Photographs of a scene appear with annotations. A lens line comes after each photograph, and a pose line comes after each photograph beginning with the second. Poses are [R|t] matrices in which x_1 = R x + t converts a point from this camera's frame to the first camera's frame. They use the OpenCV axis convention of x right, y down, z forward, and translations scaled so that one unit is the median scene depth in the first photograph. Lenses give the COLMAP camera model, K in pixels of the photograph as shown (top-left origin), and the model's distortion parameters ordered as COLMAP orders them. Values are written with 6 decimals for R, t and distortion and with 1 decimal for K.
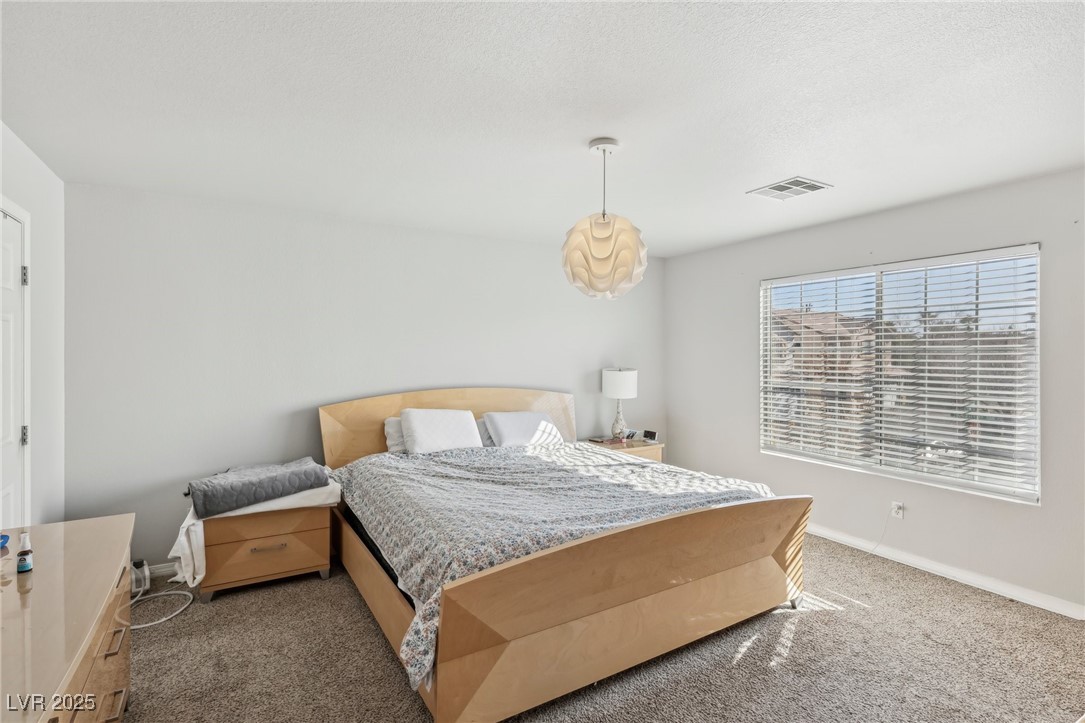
lens RADIAL K [[517.7, 0, 536.3], [0, 517.7, 350.2], [0, 0, 1]] dist [0.011583, 0.000104]
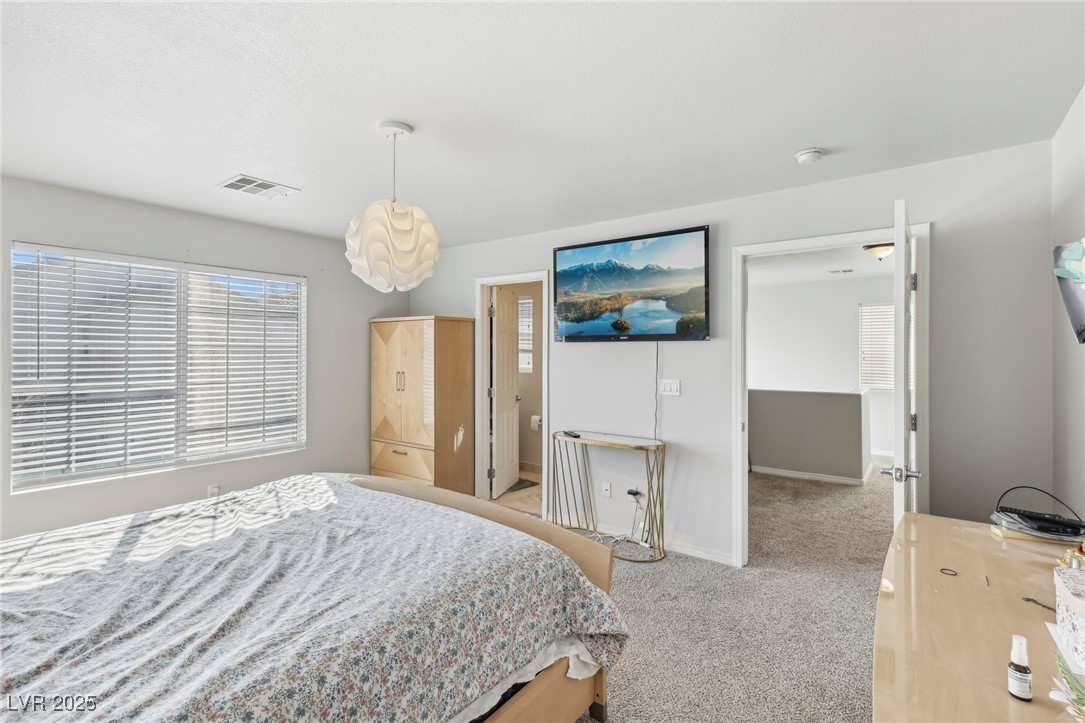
lens RADIAL K [[517.7, 0, 536.3], [0, 517.7, 350.2], [0, 0, 1]] dist [0.011583, 0.000104]
pose [[-0.391239, 0.011689, 0.920215, -0.737124], [-0.000108, 0.999919, -0.012747, 0.016765], [-0.920289, -0.005086, -0.391206, 1.004374]]
